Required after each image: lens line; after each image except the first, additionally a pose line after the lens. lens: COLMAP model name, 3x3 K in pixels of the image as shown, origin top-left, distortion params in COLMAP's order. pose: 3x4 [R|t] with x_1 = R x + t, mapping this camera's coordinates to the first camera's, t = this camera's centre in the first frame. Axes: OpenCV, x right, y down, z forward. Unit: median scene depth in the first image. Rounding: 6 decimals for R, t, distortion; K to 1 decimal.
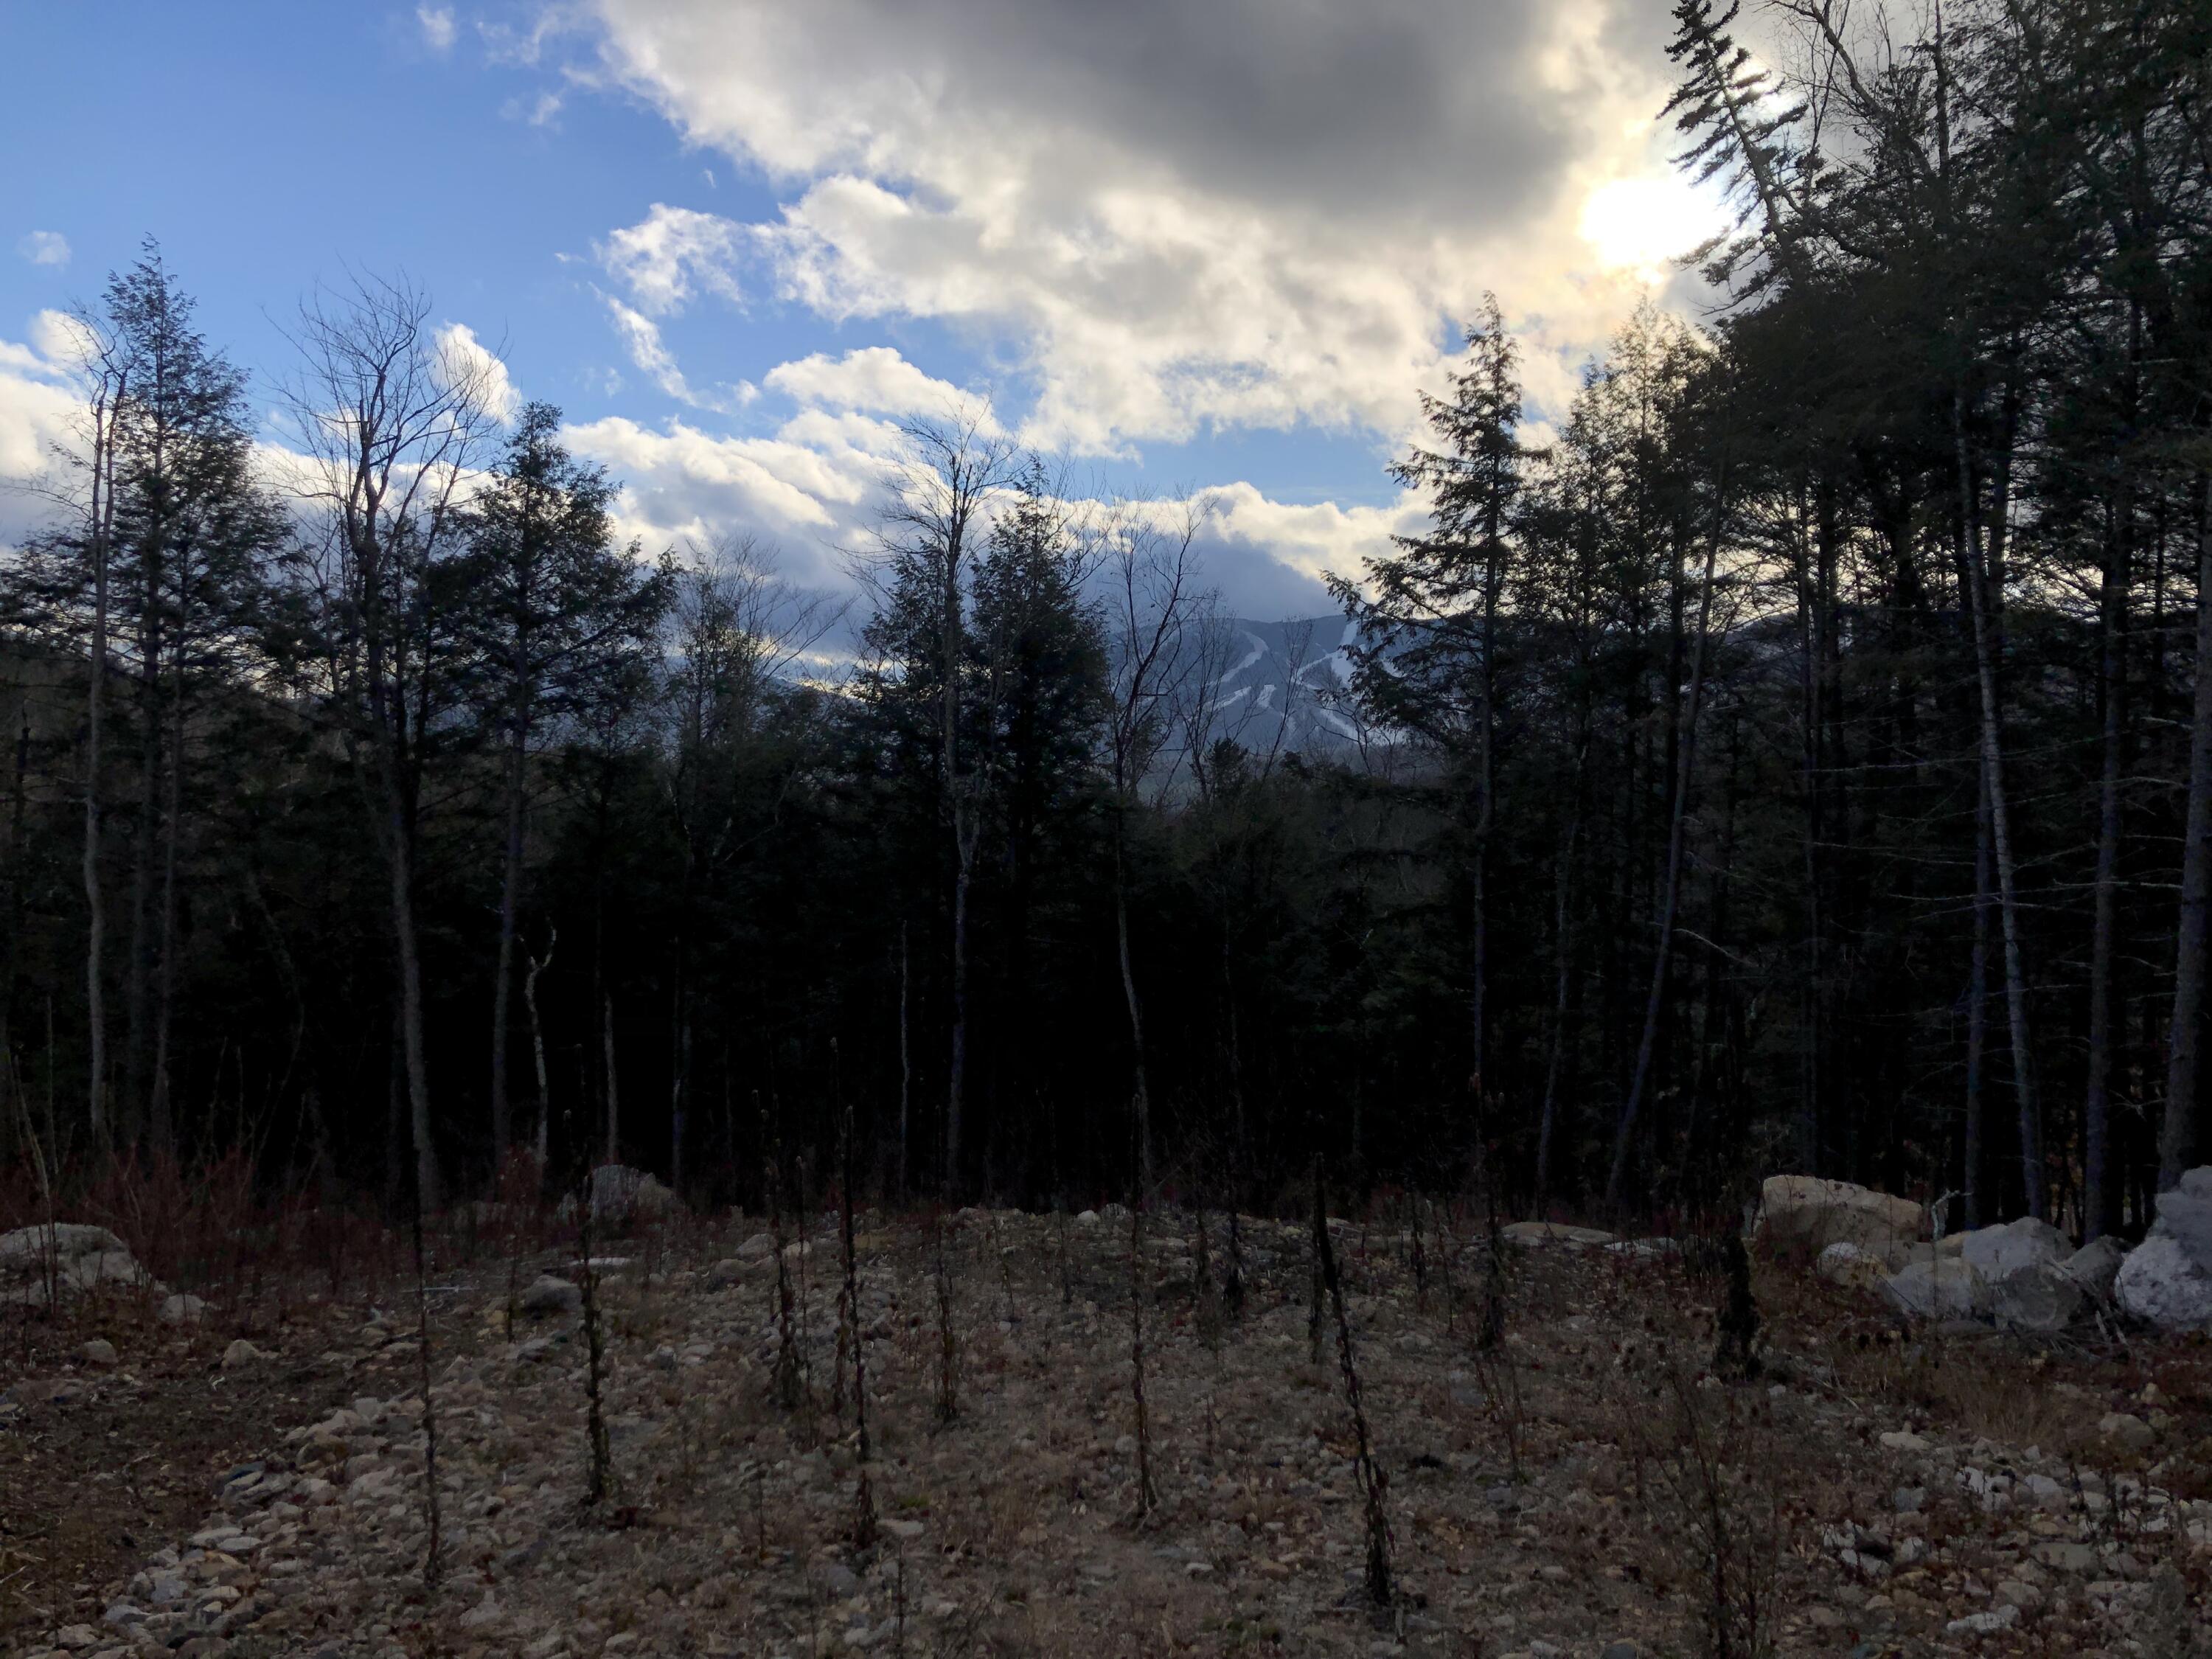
lens RADIAL K [[1790.8, 0, 1096.3], [0, 1790.8, 816.6], [0, 0, 1]] dist [0.037700, -0.050446]
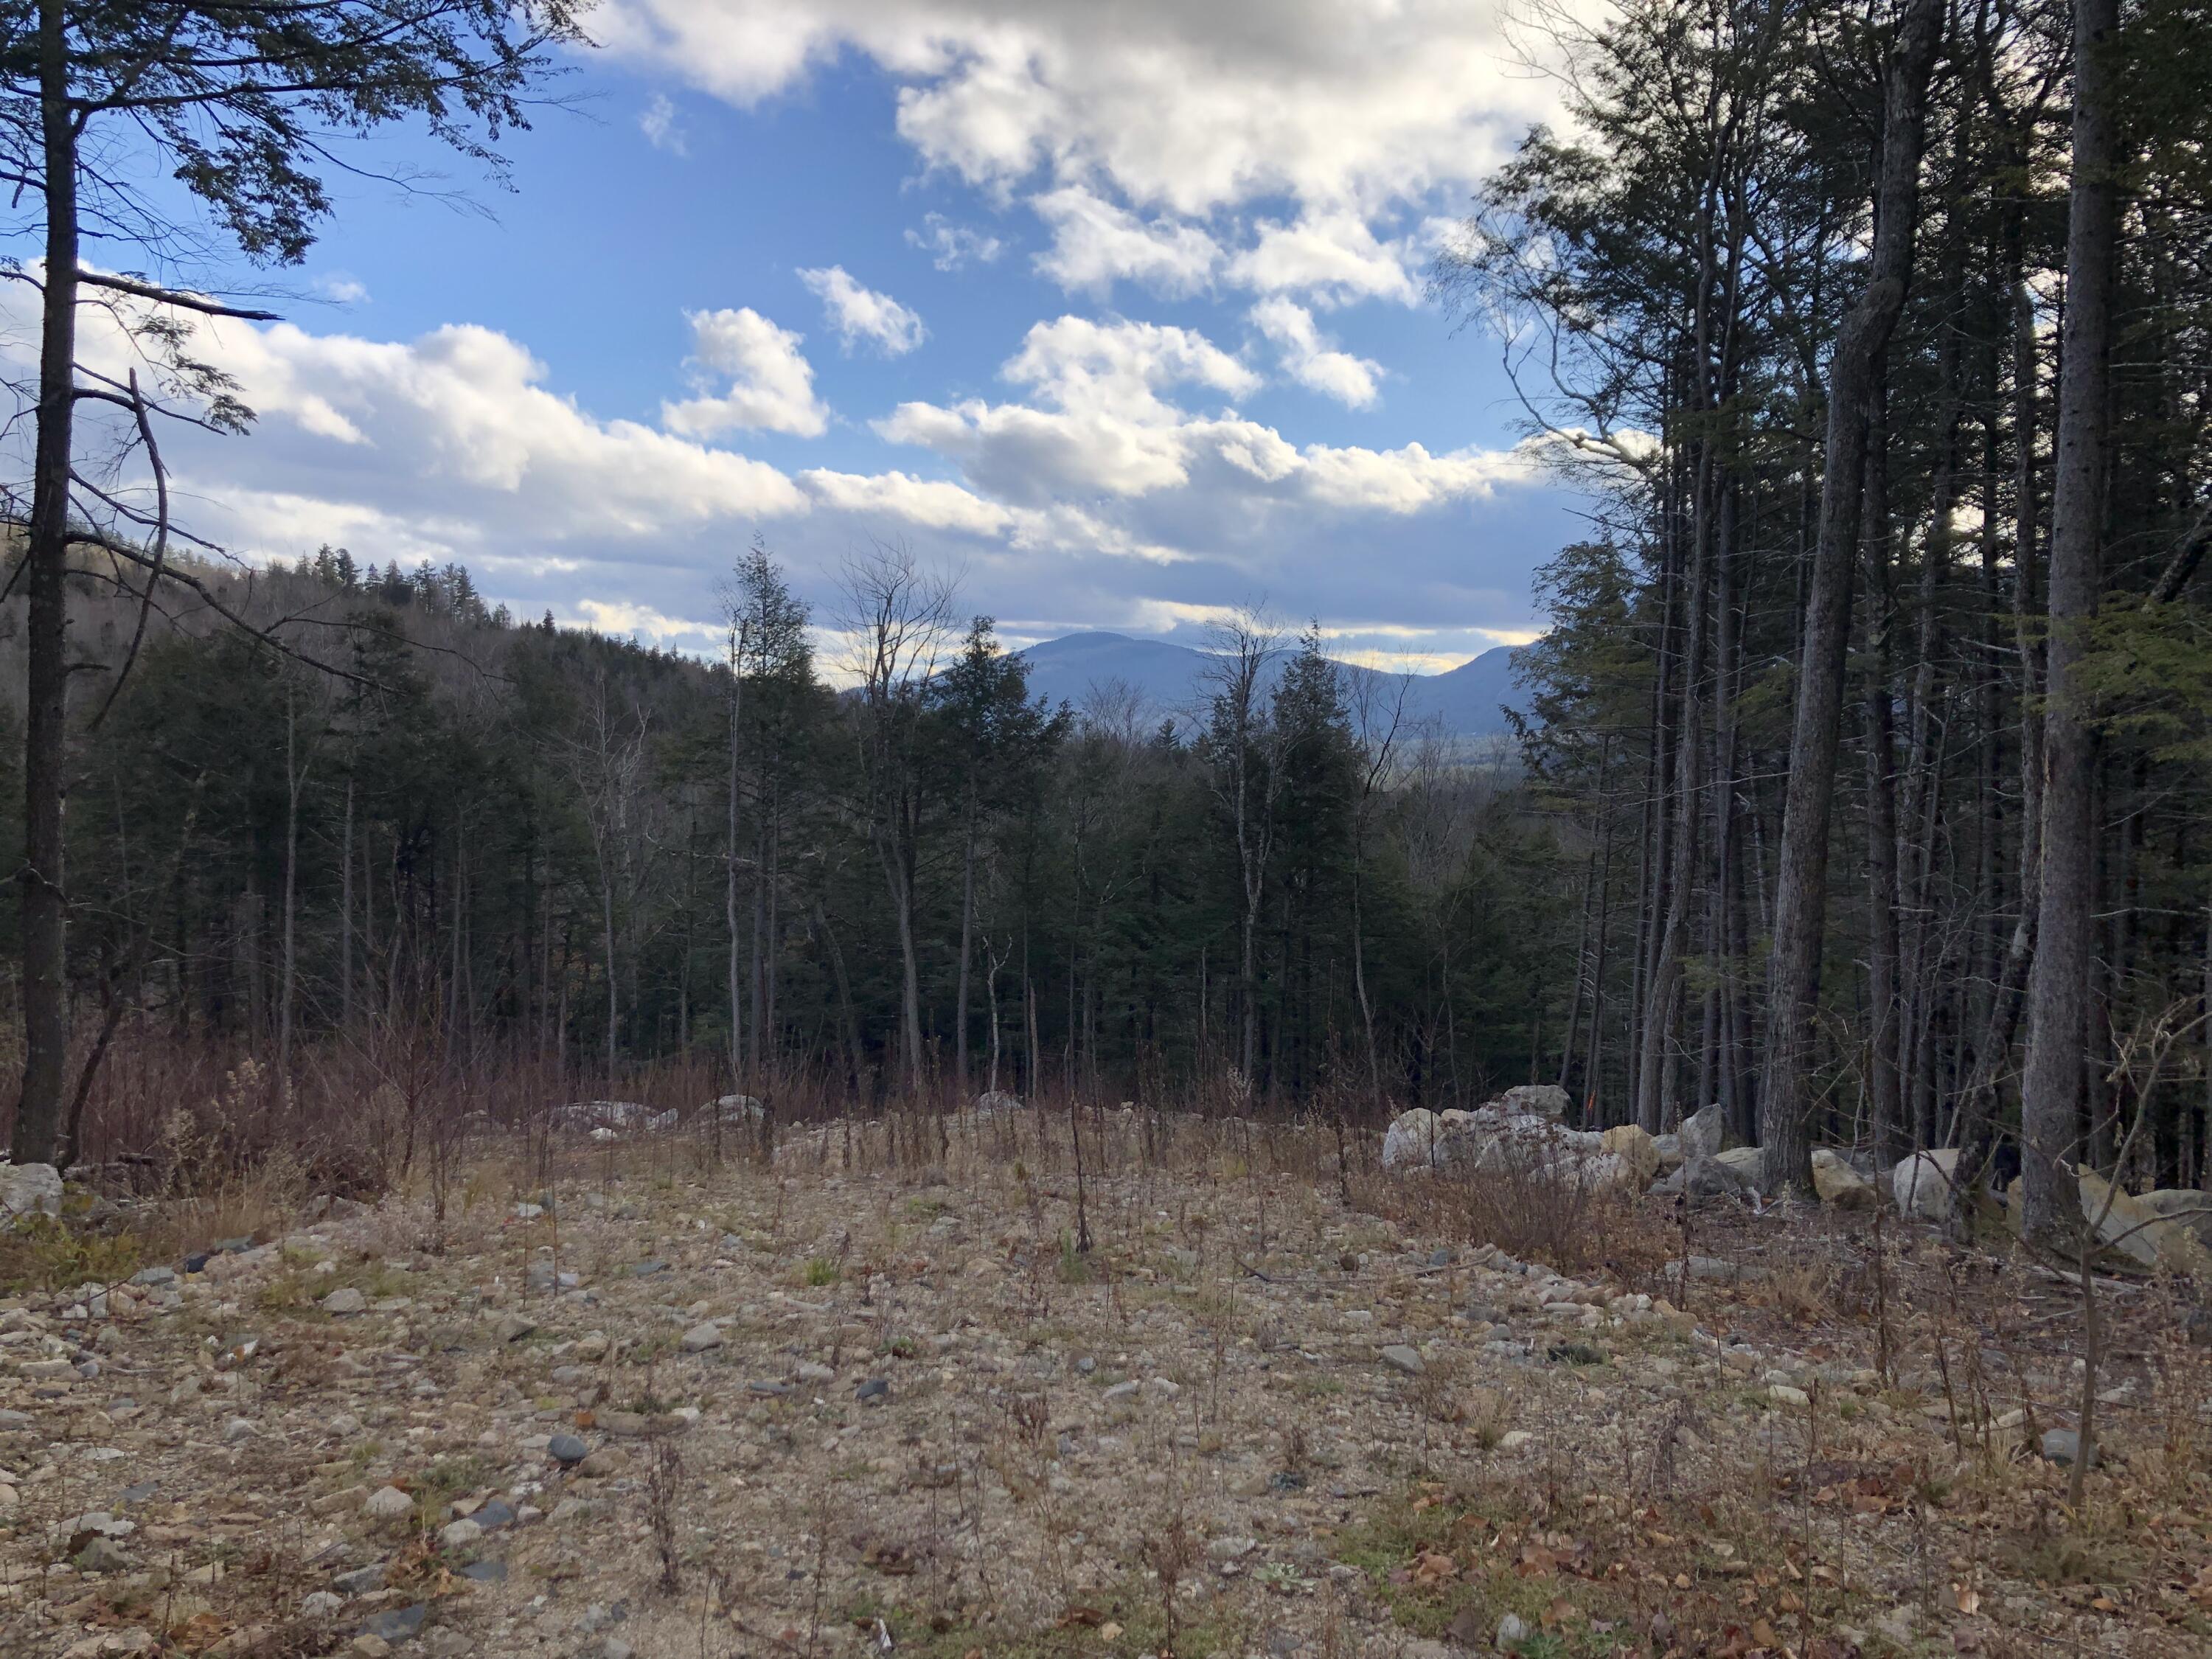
lens RADIAL K [[1790.8, 0, 1111.7], [0, 1790.8, 818.6], [0, 0, 1]] dist [0.037700, -0.050446]
pose [[0.959373, -0.002935, -0.282124, 0.260191], [0.007958, 0.999830, 0.016661, -0.081891], [0.282027, -0.018229, 0.959233, -0.512514]]
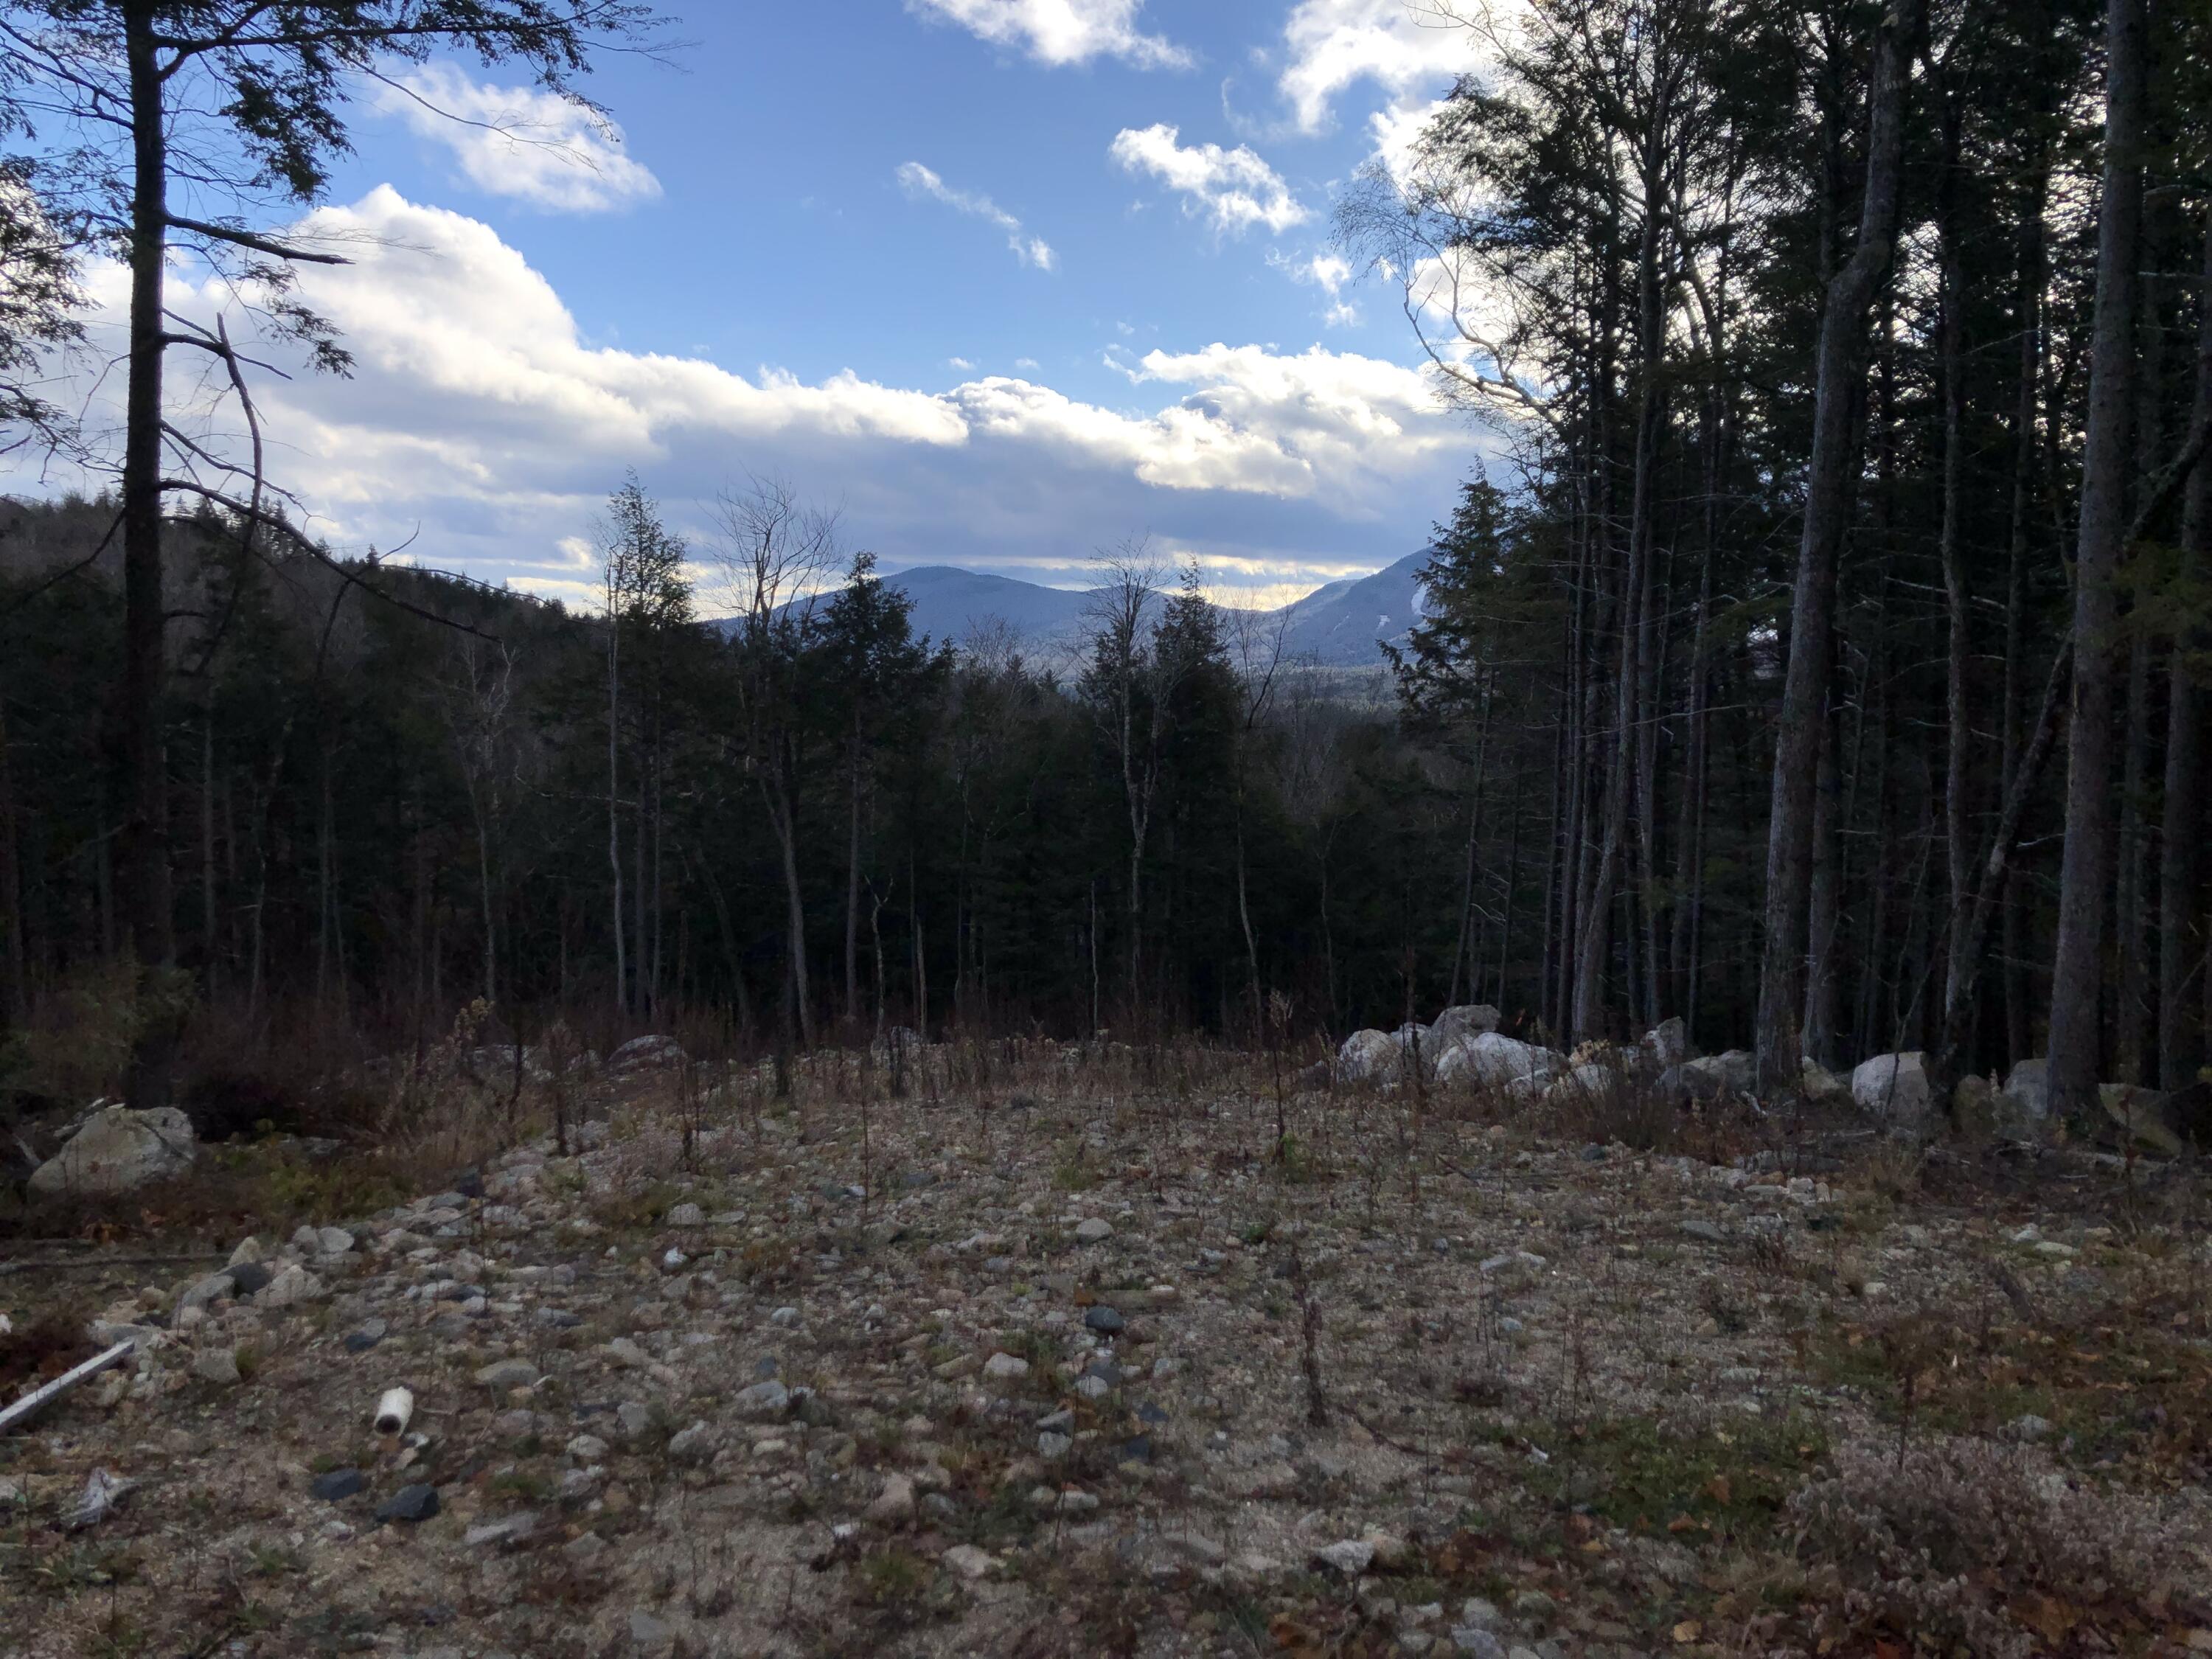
lens RADIAL K [[1790.8, 0, 1107.4], [0, 1790.8, 809.8], [0, 0, 1]] dist [0.037700, -0.050446]
pose [[0.979980, -0.006469, -0.198990, 0.223255], [0.016508, 0.998670, 0.048835, -0.082987], [0.198409, -0.051143, 0.978784, -0.535693]]
